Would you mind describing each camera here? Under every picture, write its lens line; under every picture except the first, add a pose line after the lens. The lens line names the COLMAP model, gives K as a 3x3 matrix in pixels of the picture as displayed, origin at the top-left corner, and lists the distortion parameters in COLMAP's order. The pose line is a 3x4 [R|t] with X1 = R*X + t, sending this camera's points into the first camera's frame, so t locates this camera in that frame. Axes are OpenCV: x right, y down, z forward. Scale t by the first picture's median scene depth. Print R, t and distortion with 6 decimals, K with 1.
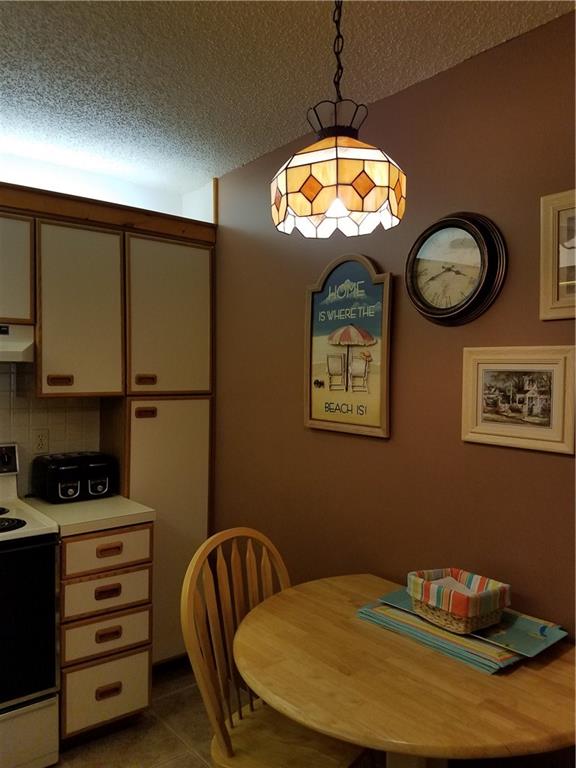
lens RADIAL K [[588.1, 0, 279.4], [0, 588.1, 383.1], [0, 0, 1]] dist [0.169493, -0.221925]
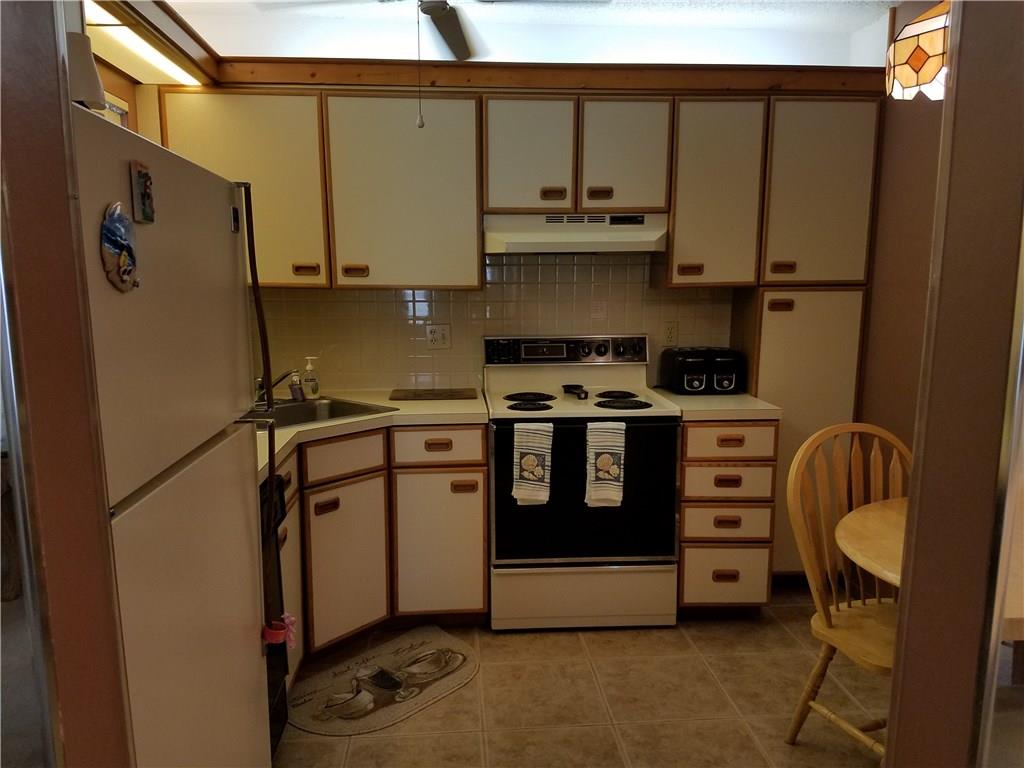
lens RADIAL K [[776.5, 0, 464.4], [0, 776.5, 386.6], [0, 0, 1]] dist [0.055200, -0.137834]
pose [[0.794622, 0.075879, -0.602343, 0.119371], [0.002075, 0.991813, 0.127679, 0.022189], [0.607100, -0.102706, 0.787960, -0.234447]]
